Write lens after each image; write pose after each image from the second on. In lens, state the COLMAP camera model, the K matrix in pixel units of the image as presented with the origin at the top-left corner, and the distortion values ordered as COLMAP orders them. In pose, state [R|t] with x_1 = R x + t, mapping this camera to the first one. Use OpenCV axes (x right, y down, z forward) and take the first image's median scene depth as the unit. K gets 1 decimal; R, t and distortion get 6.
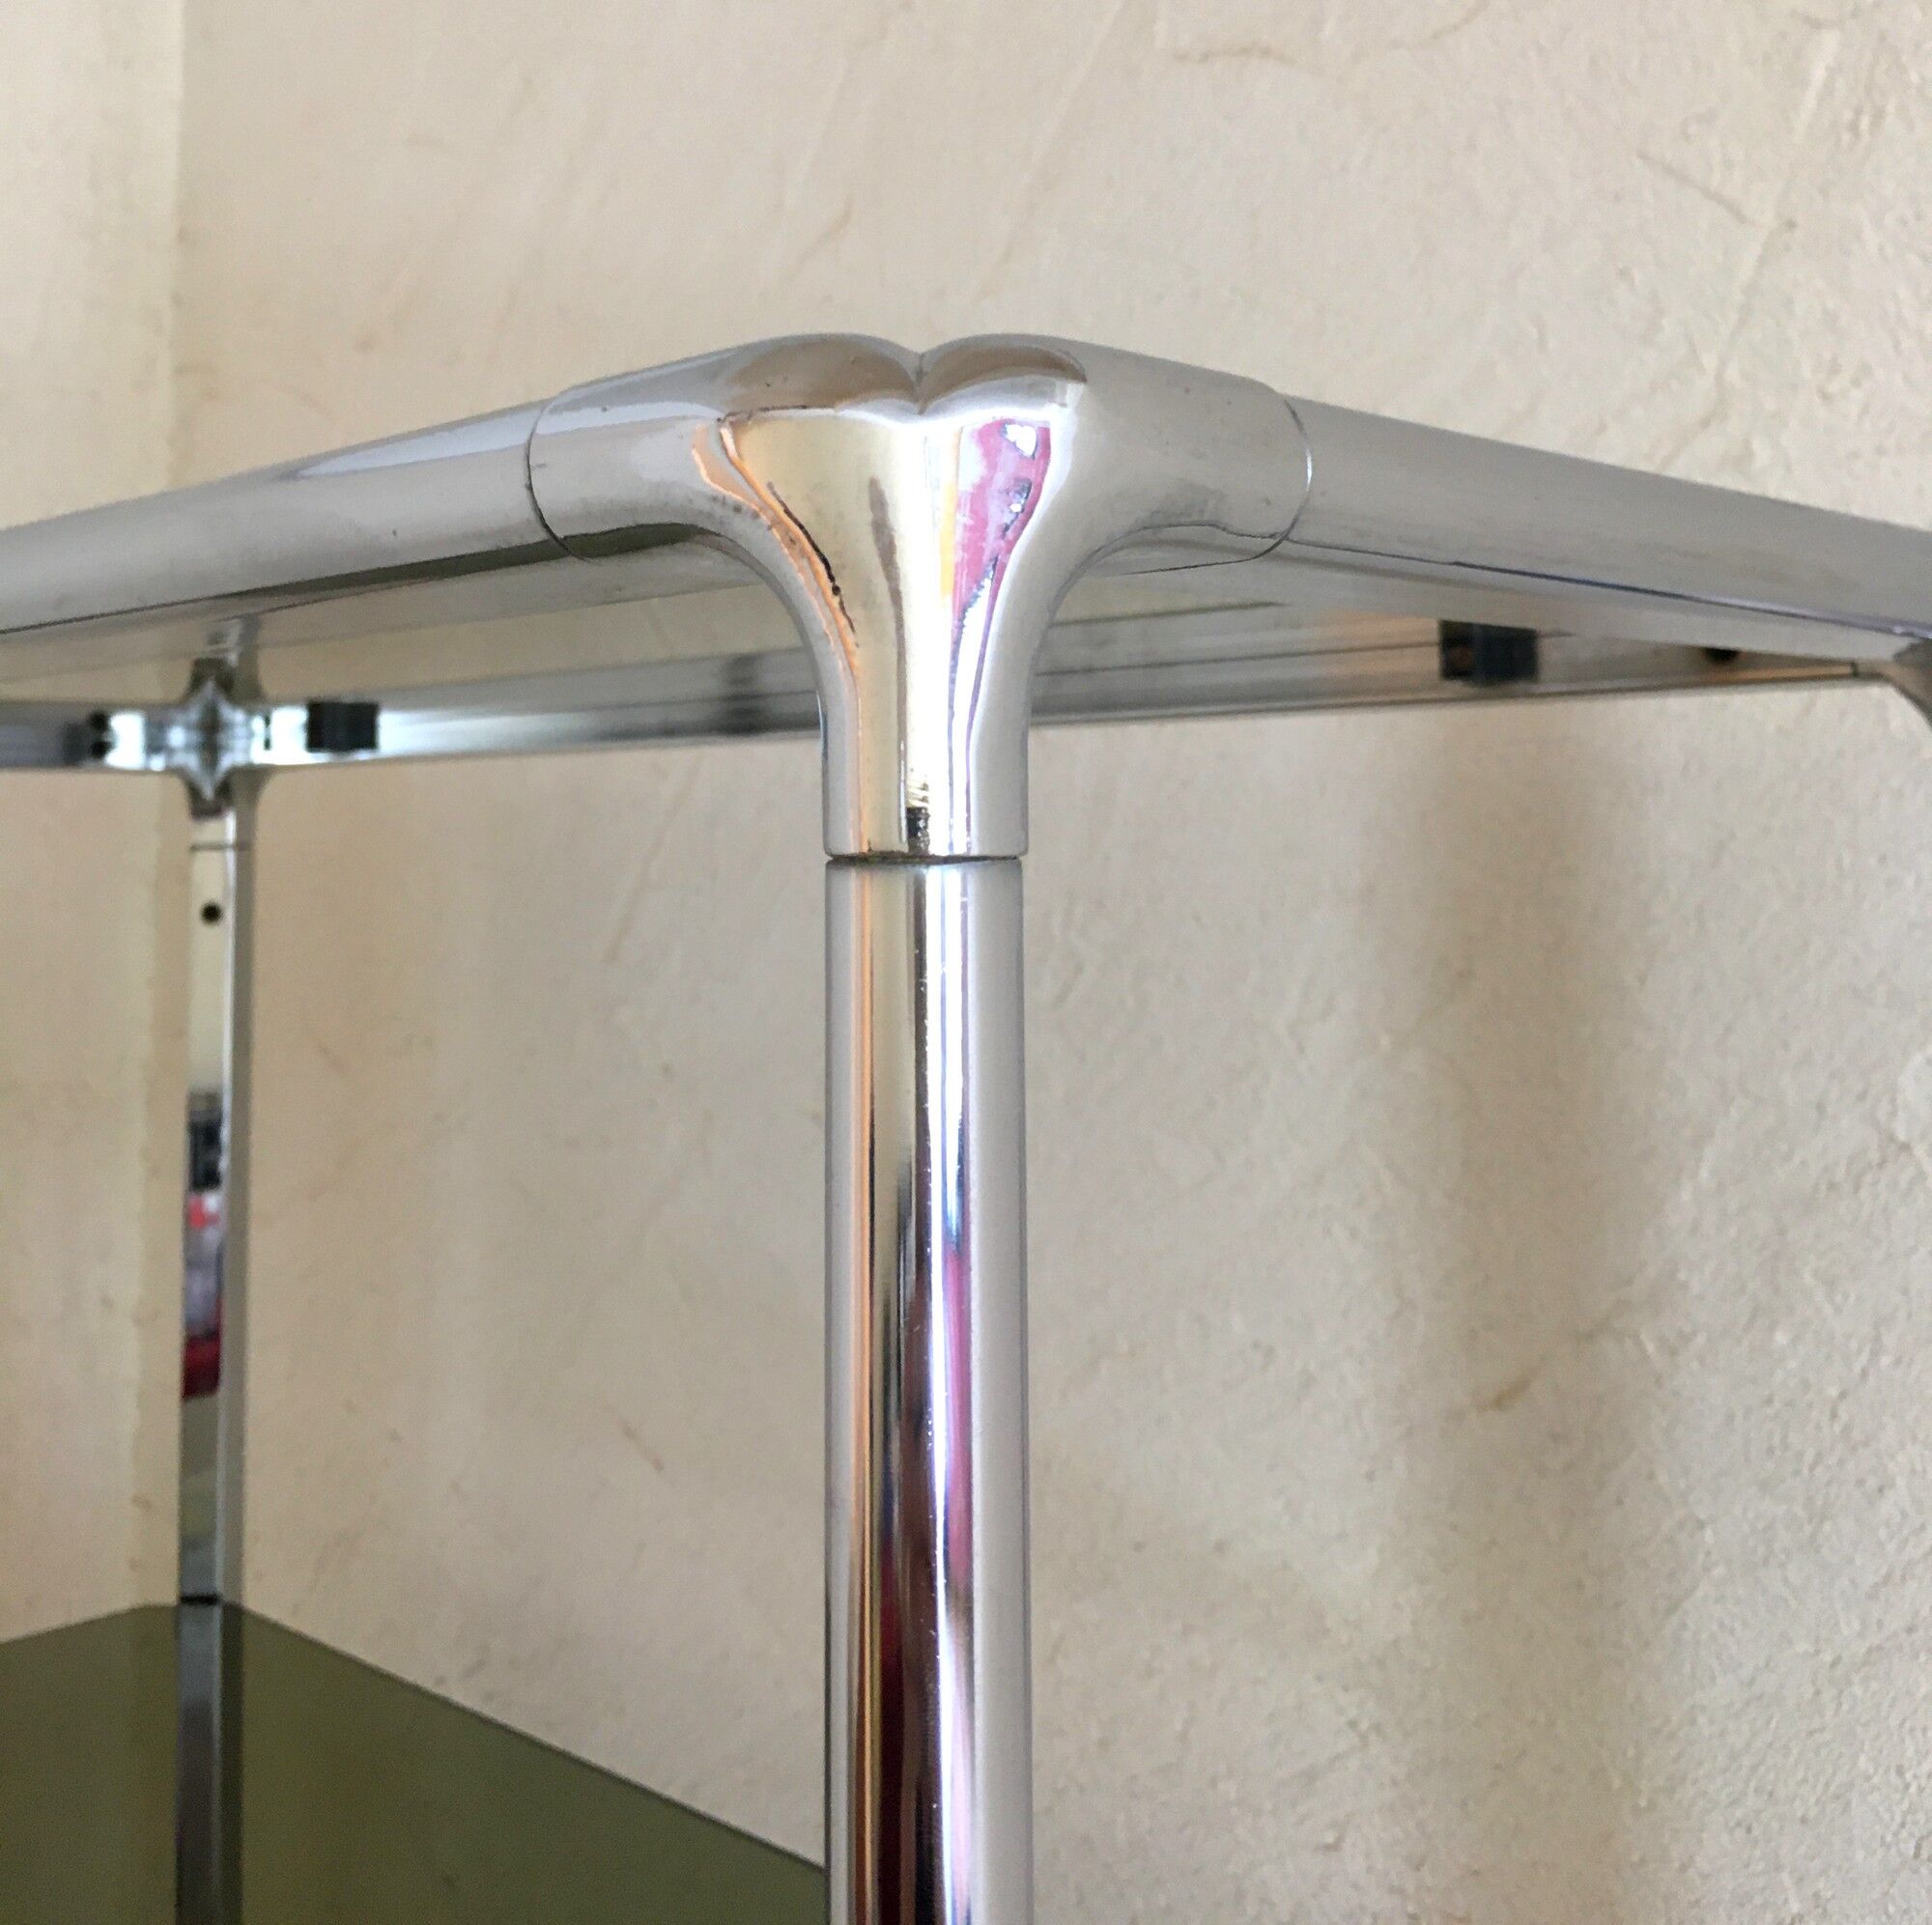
lens RADIAL K [[2298.7, 0, 908.8], [0, 2298.7, 642.3], [0, 0, 1]] dist [0.046563, 0.000000]
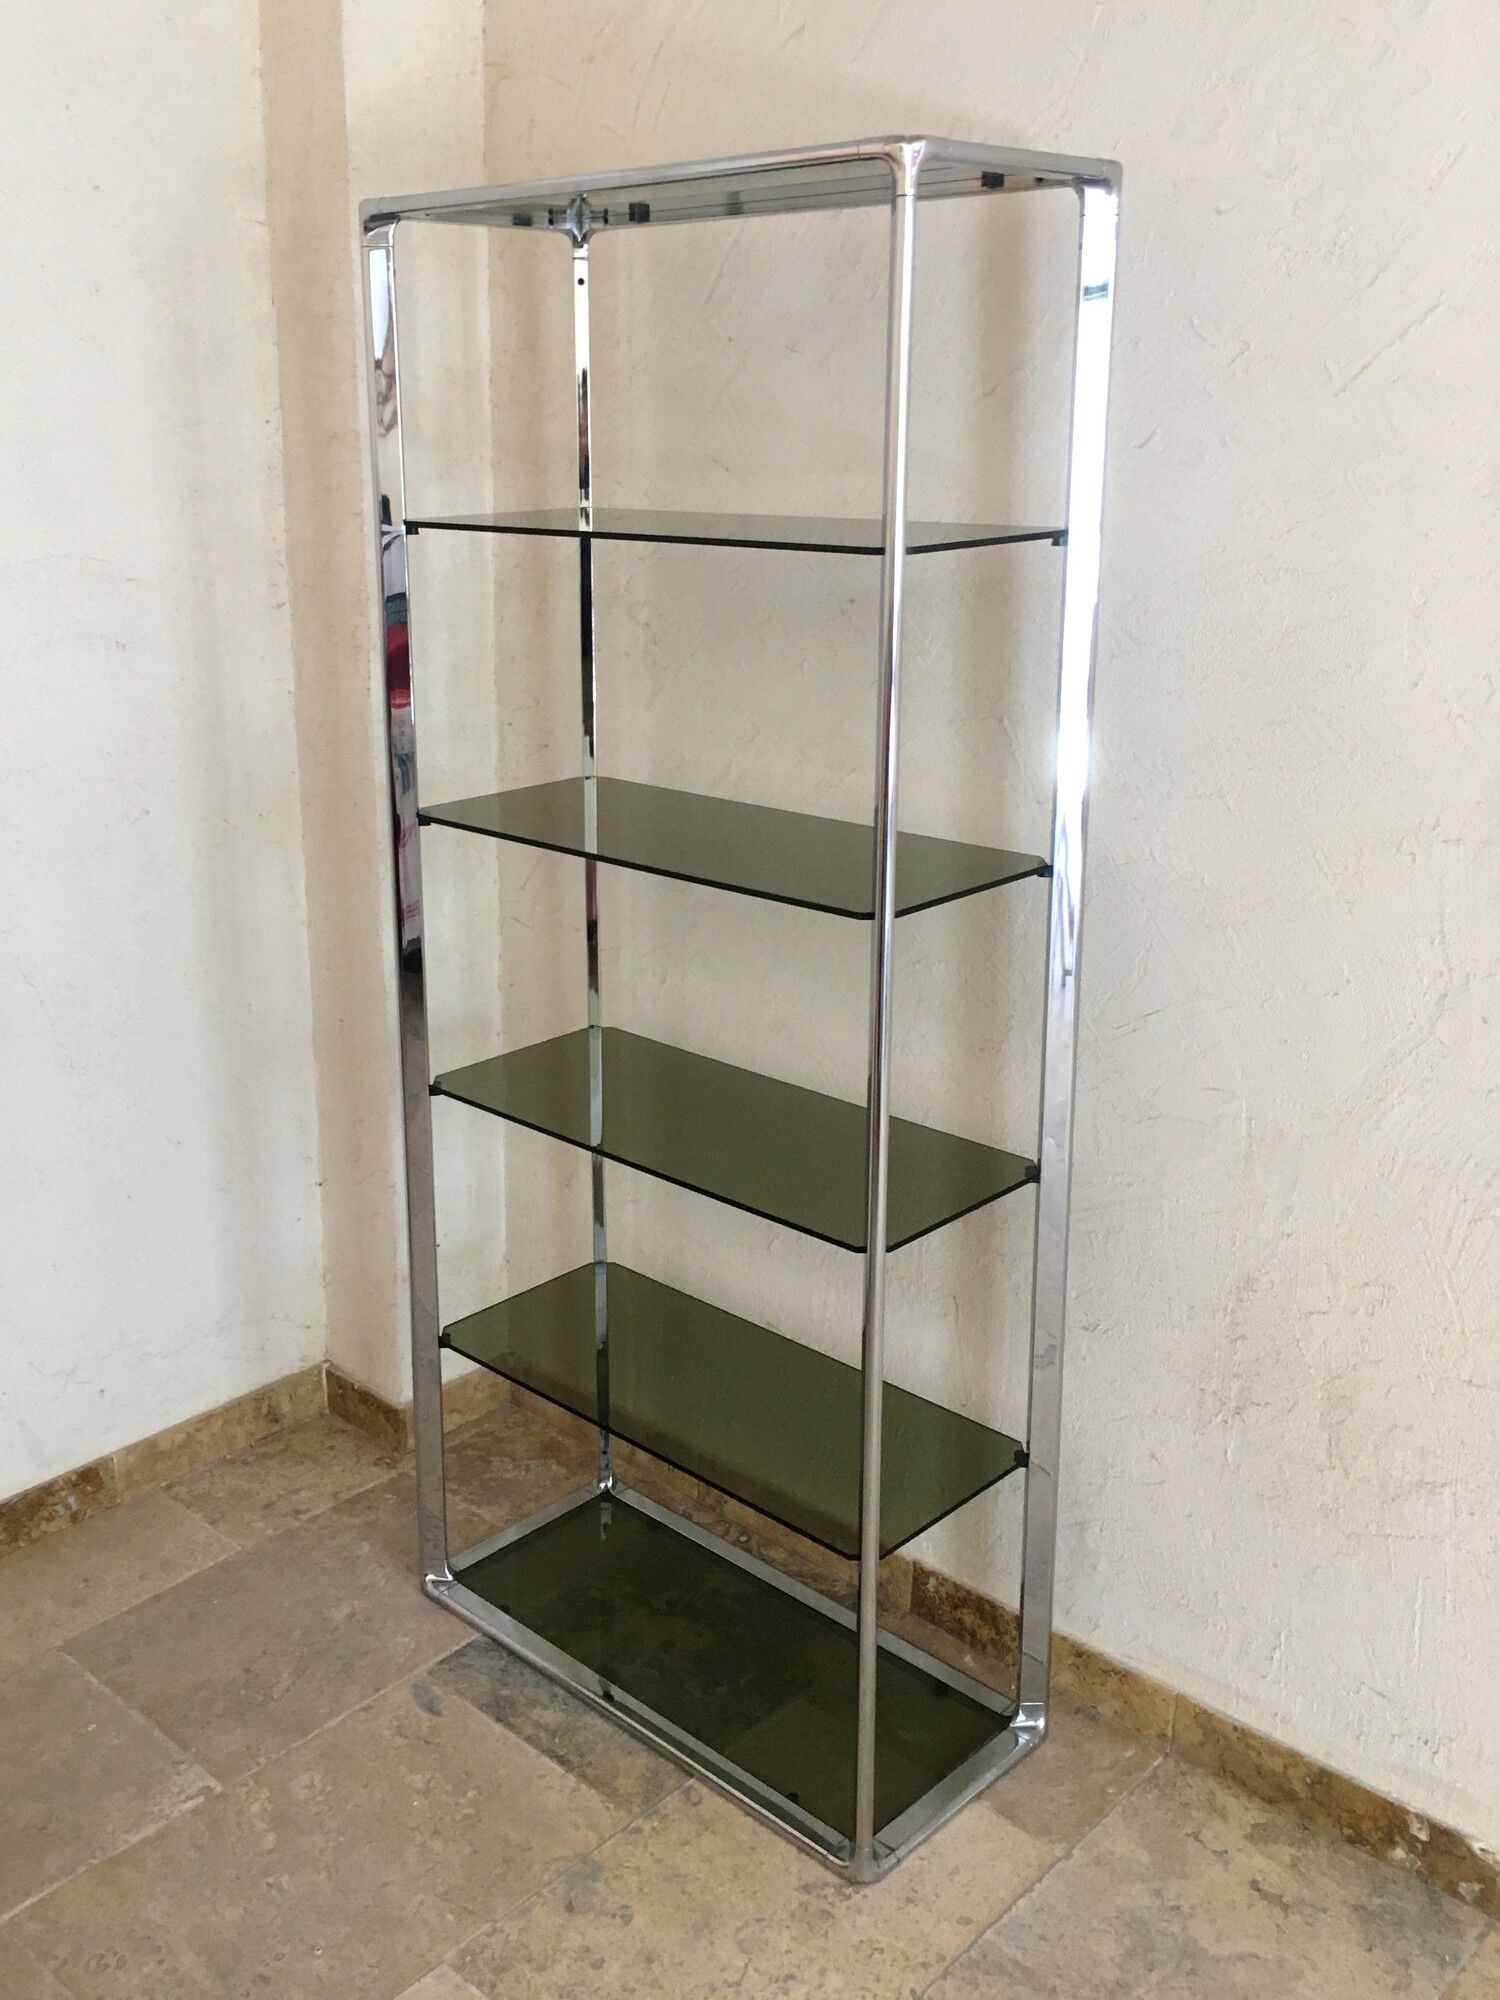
lens RADIAL K [[1928.7, 0, 647.9], [0, 1928.7, 896.0], [0, 0, 1]] dist [0.034115, 0.000000]
pose [[0.999814, -0.003087, 0.019051, -0.353938], [-0.003388, 0.943719, 0.330732, 0.052619], [-0.019000, -0.330735, 0.943532, -2.165161]]
